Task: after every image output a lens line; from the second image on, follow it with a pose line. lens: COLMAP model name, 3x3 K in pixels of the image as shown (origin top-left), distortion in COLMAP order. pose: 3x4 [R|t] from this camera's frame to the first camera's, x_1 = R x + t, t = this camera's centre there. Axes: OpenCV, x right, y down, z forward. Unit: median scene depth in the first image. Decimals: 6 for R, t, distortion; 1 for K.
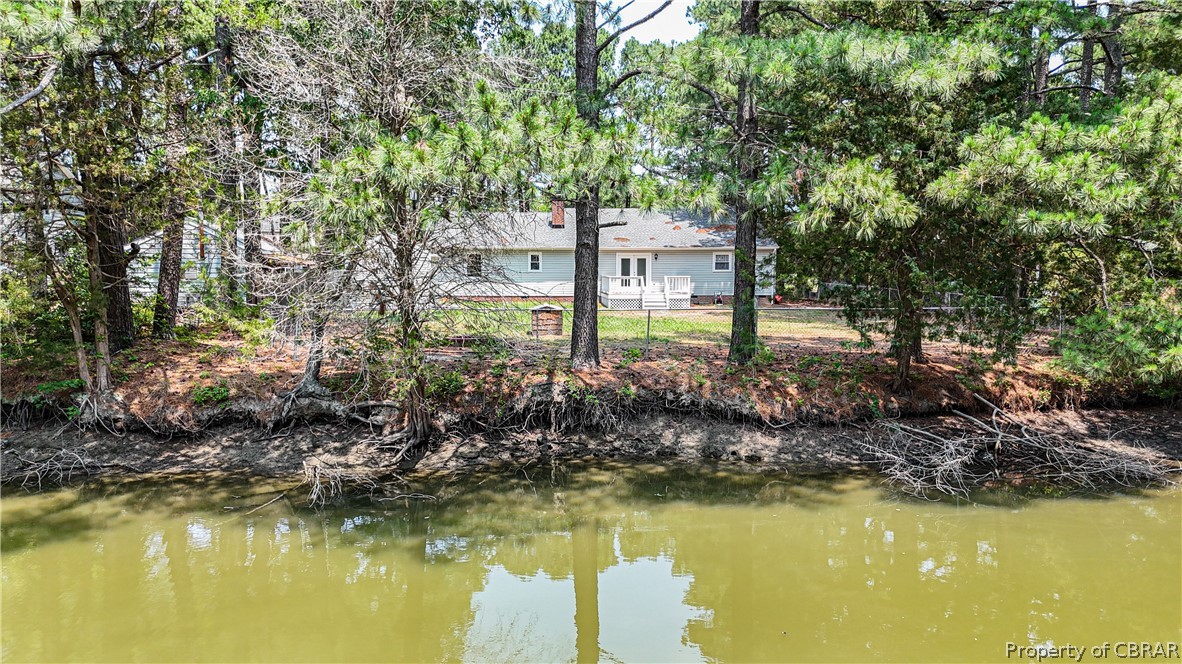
lens RADIAL K [[869.9, 0, 589.4], [0, 869.9, 329.4], [0, 0, 1]] dist [0.077276, -0.088972]
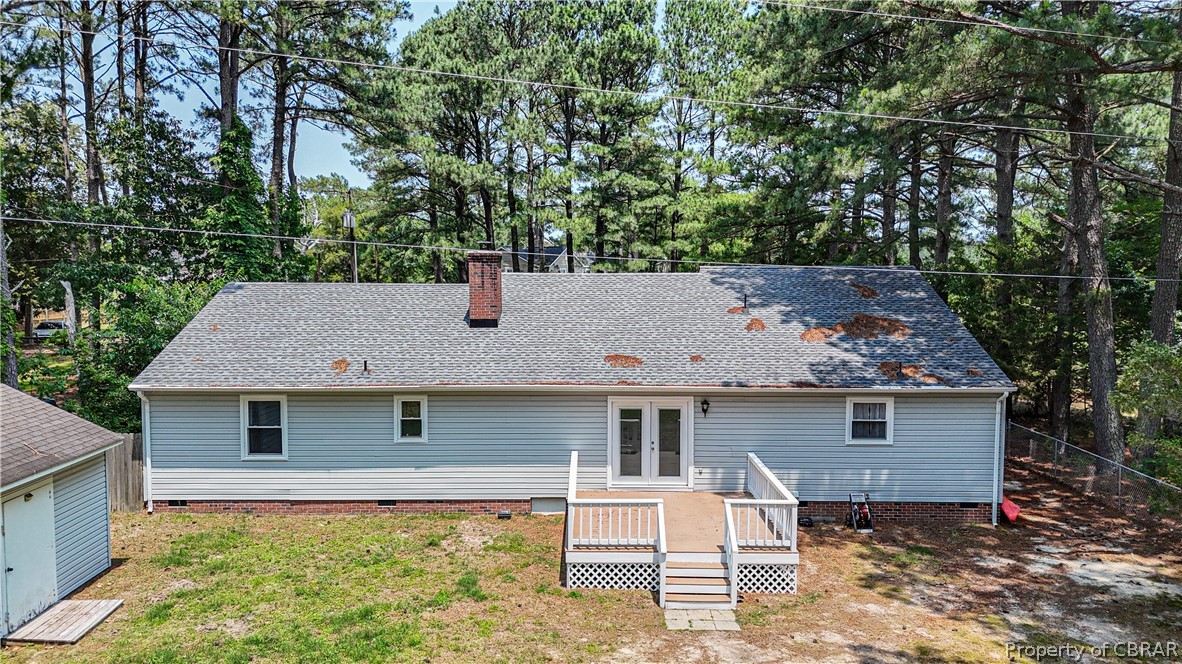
lens RADIAL K [[873.9, 0, 591.0], [0, 873.9, 332.0], [0, 0, 1]] dist [0.040265, -0.003109]
pose [[0.997362, 0.008902, -0.072044, 0.052468], [-0.008736, 0.999958, 0.002621, -0.119495], [0.072065, -0.001985, 0.997398, 0.582750]]
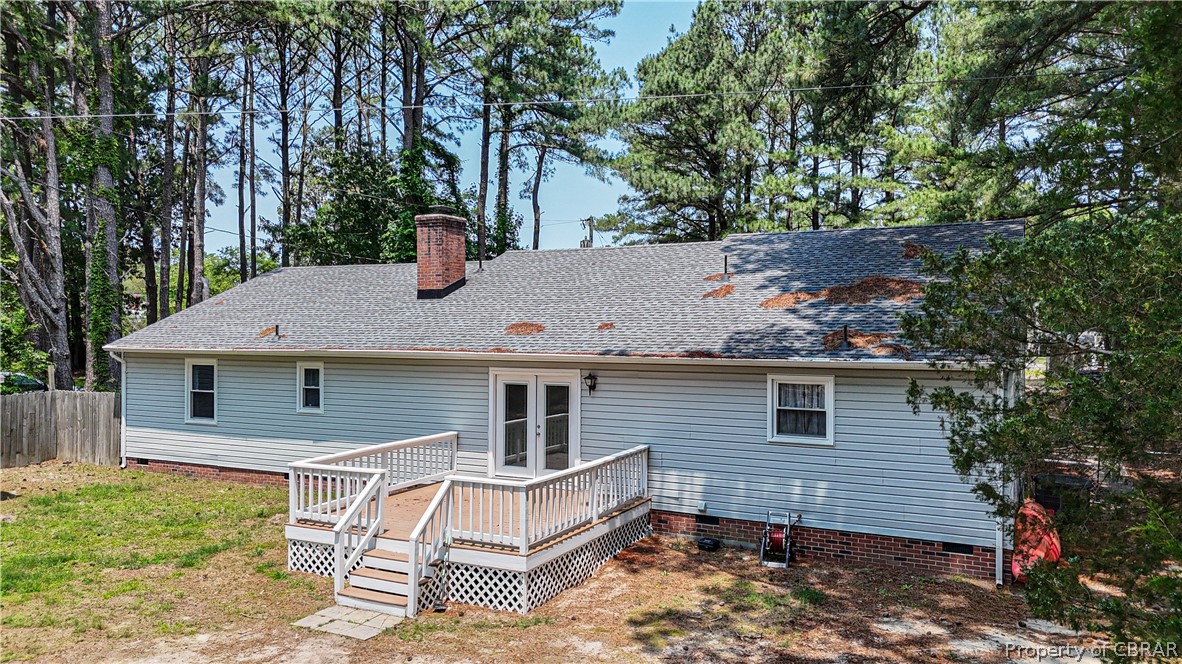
lens RADIAL K [[869.9, 0, 589.4], [0, 869.9, 329.4], [0, 0, 1]] dist [0.077276, -0.088972]
pose [[0.859668, 0.005352, -0.510824, 0.241805], [-0.039948, 0.997587, -0.056777, -0.084887], [0.509288, 0.069216, 0.857808, 0.718785]]
